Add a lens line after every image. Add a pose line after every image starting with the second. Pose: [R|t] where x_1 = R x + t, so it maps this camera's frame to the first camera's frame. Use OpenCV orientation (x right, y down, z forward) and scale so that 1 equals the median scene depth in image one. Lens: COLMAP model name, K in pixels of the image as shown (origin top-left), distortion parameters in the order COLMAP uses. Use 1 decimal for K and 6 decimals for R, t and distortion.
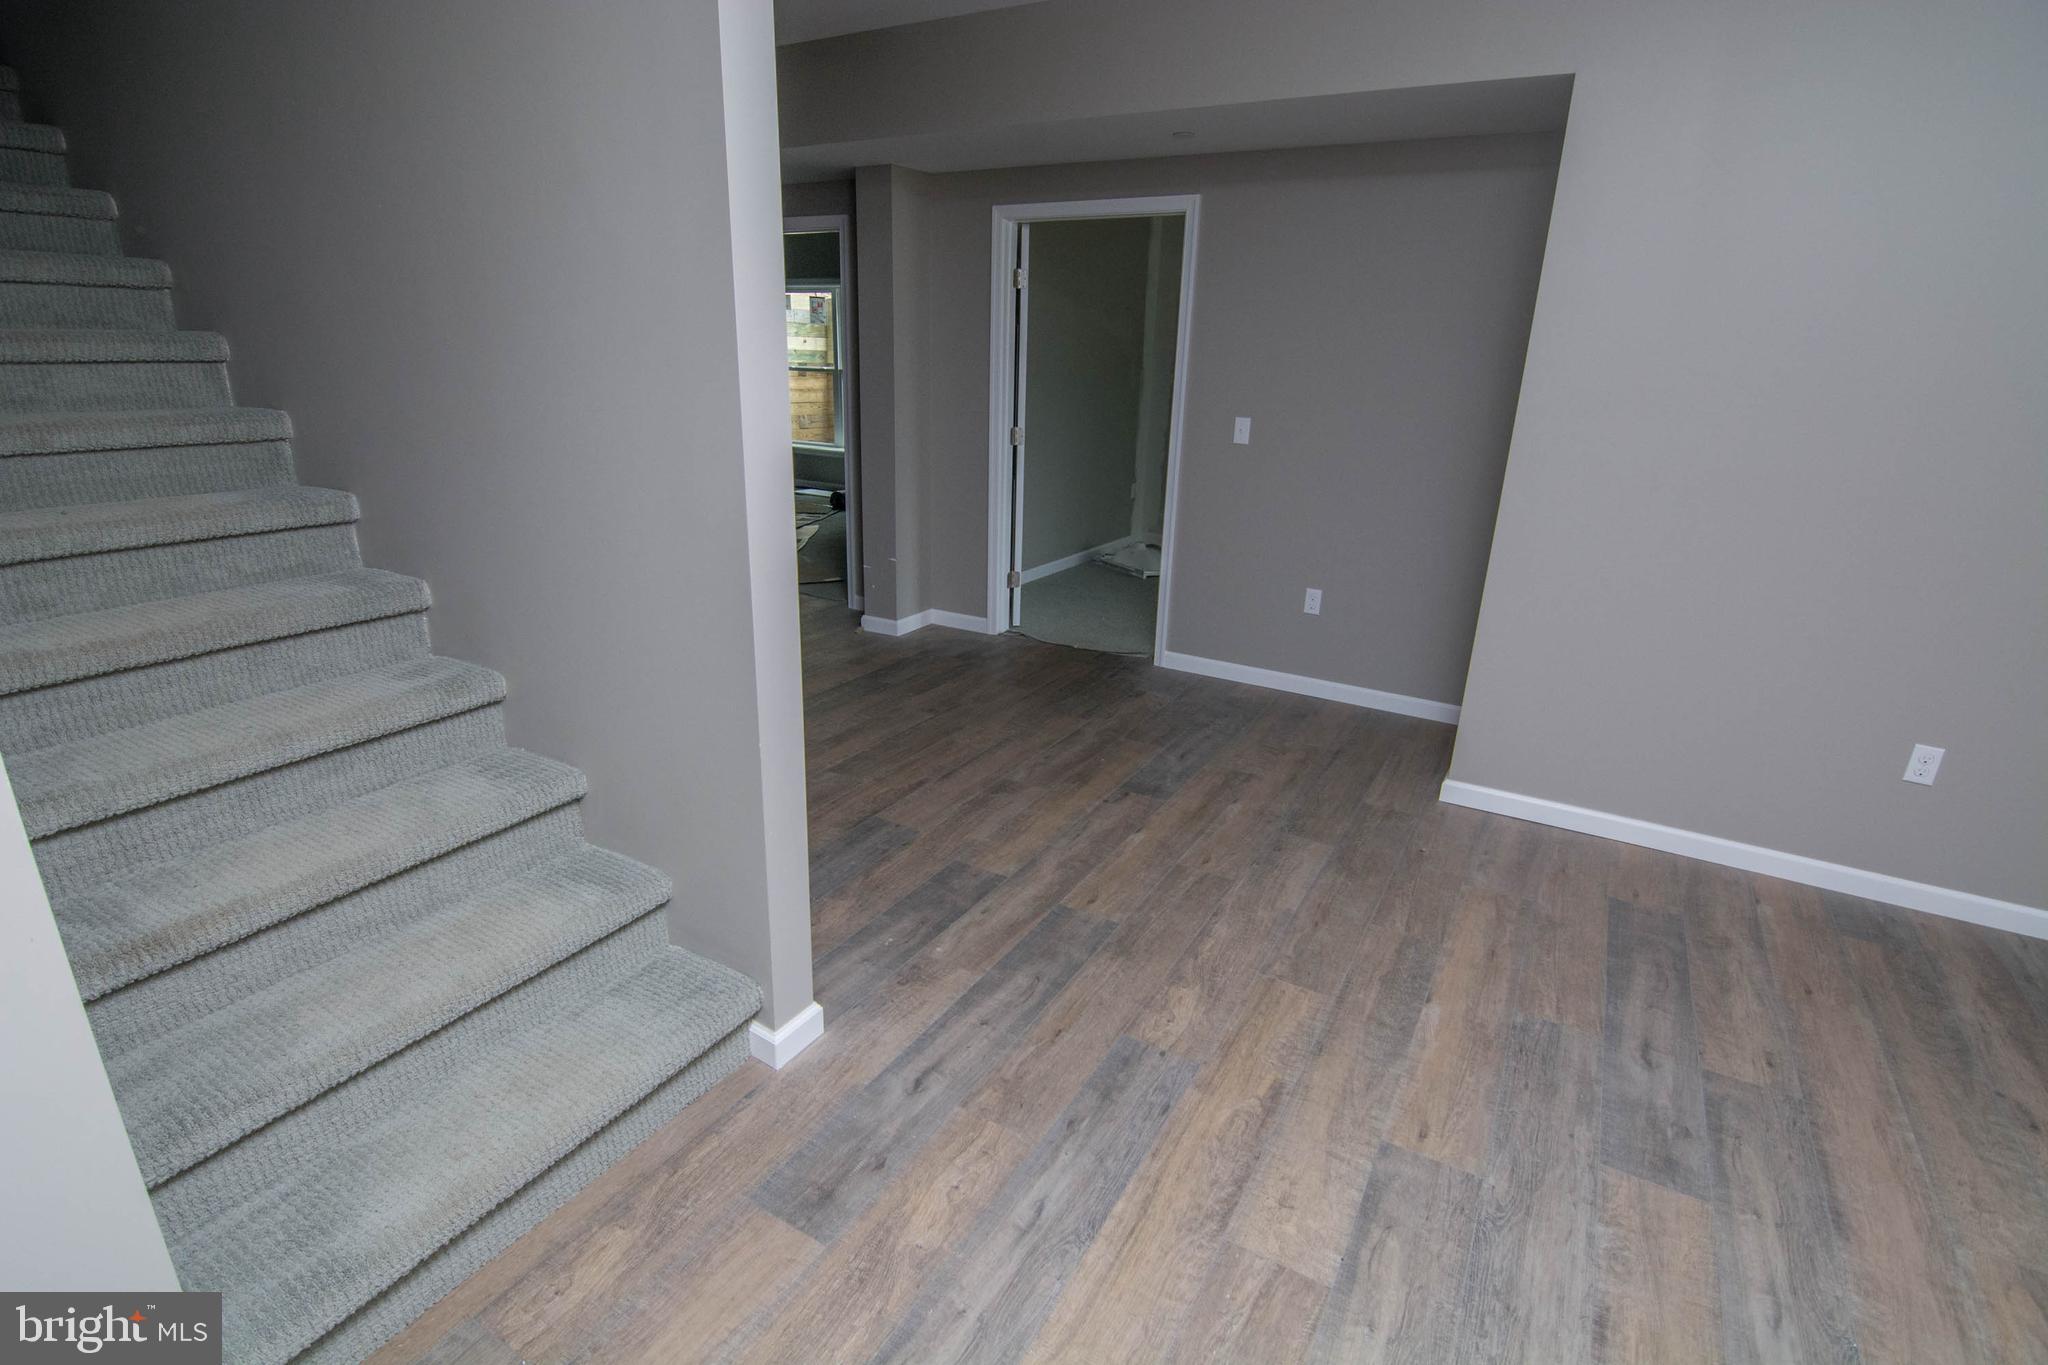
lens RADIAL K [[995.4, 0, 1024.0], [0, 995.4, 682.5], [0, 0, 1]] dist [-0.007080, -0.011625]
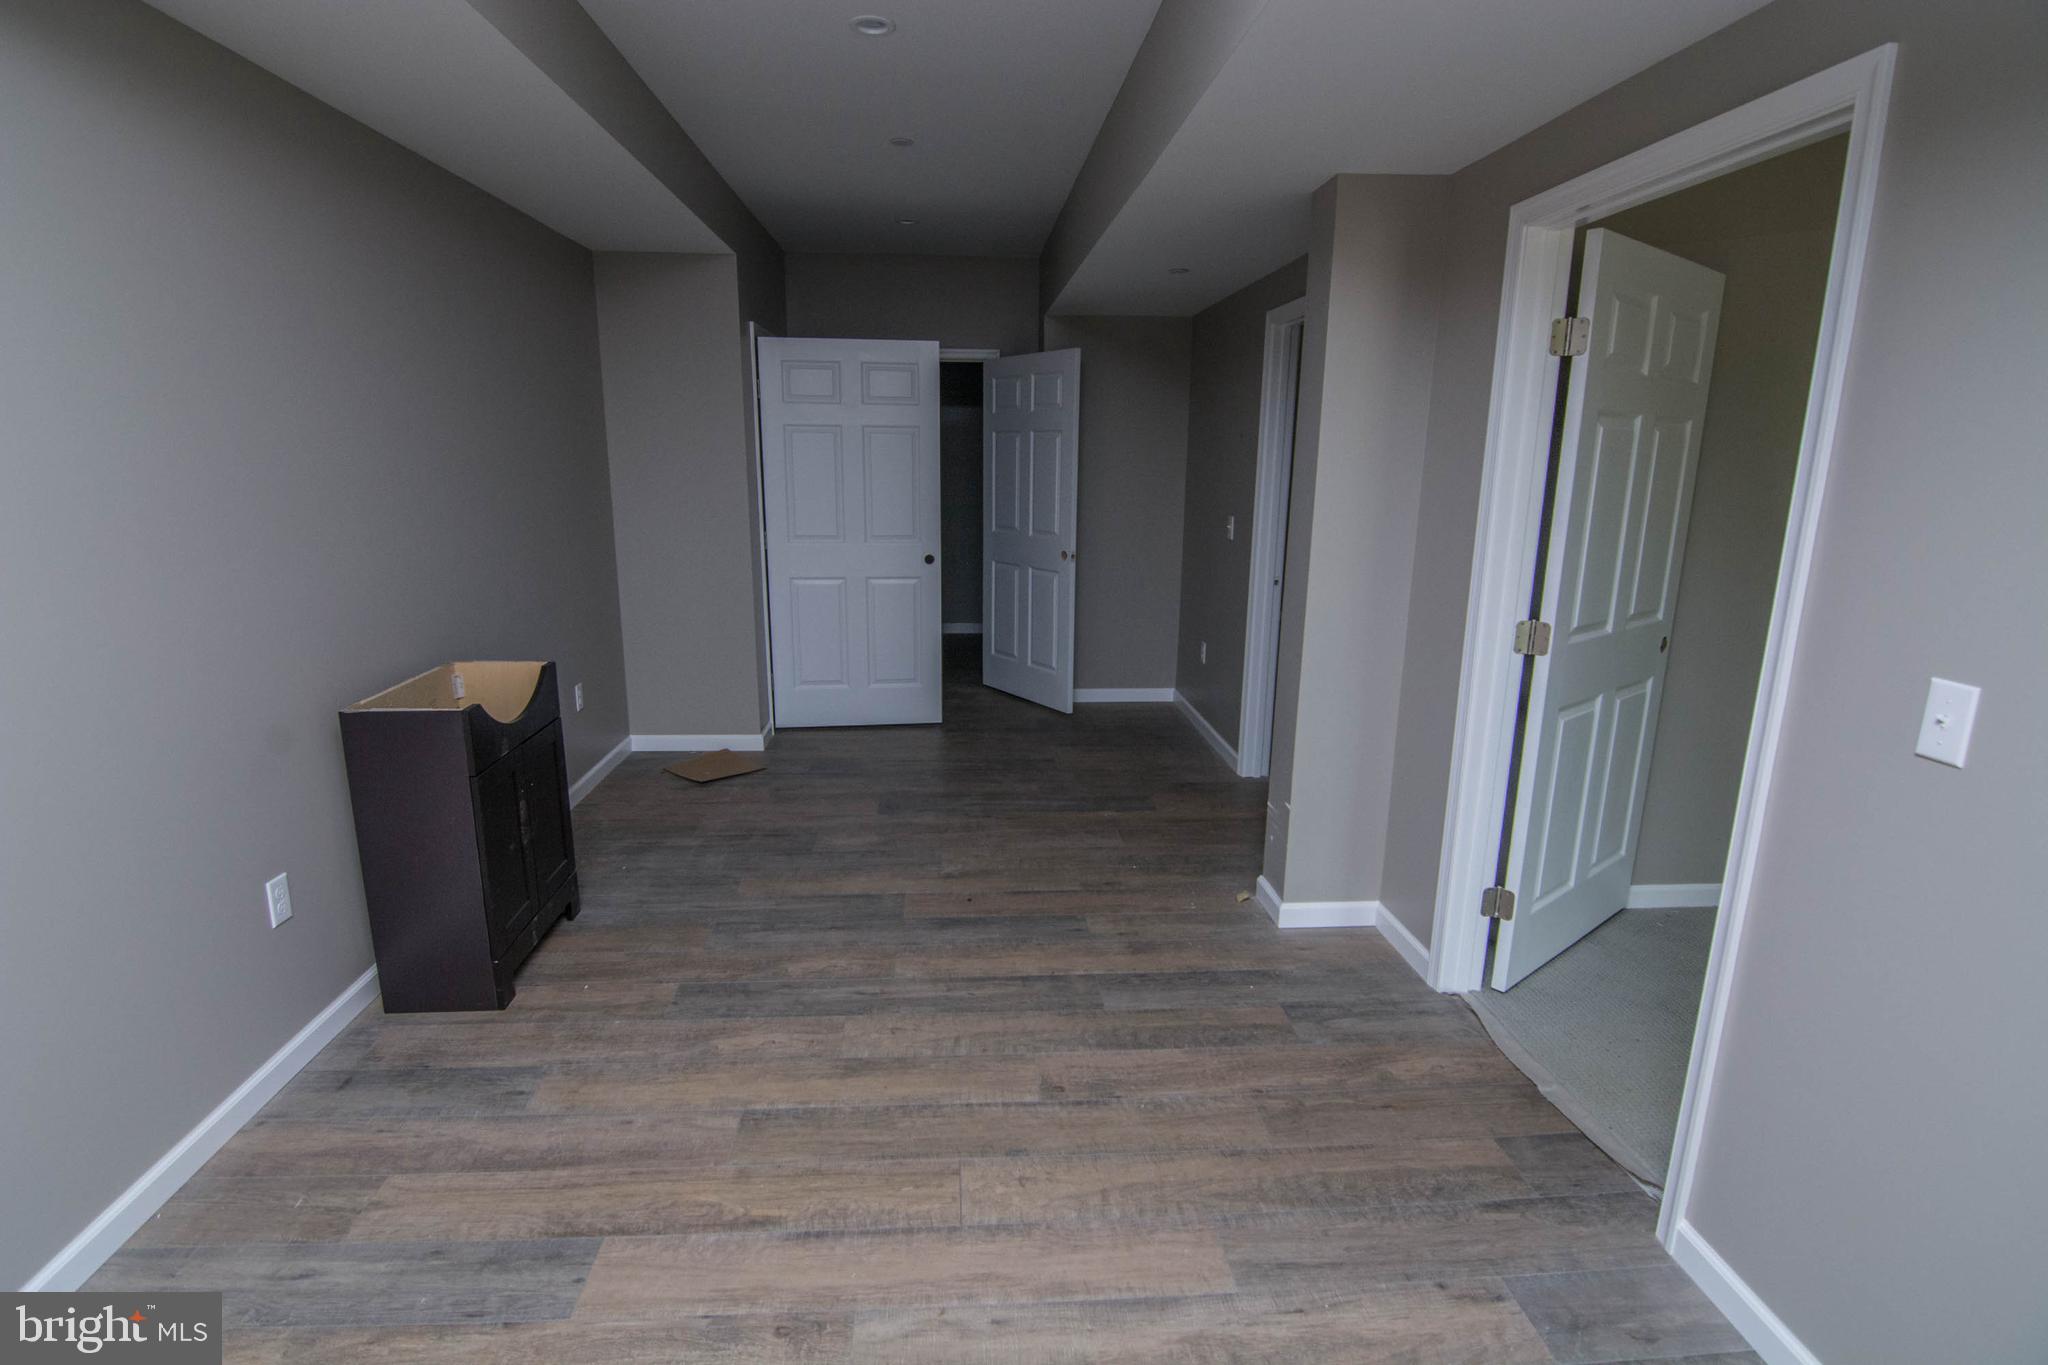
lens RADIAL K [[995.4, 0, 1024.0], [0, 995.4, 682.5], [0, 0, 1]] dist [-0.007080, -0.011625]
pose [[0.561803, 0.167184, -0.810202, 0.293488], [-0.261781, 0.964967, 0.017598, -0.185806], [0.784760, 0.202209, 0.585887, 0.561471]]
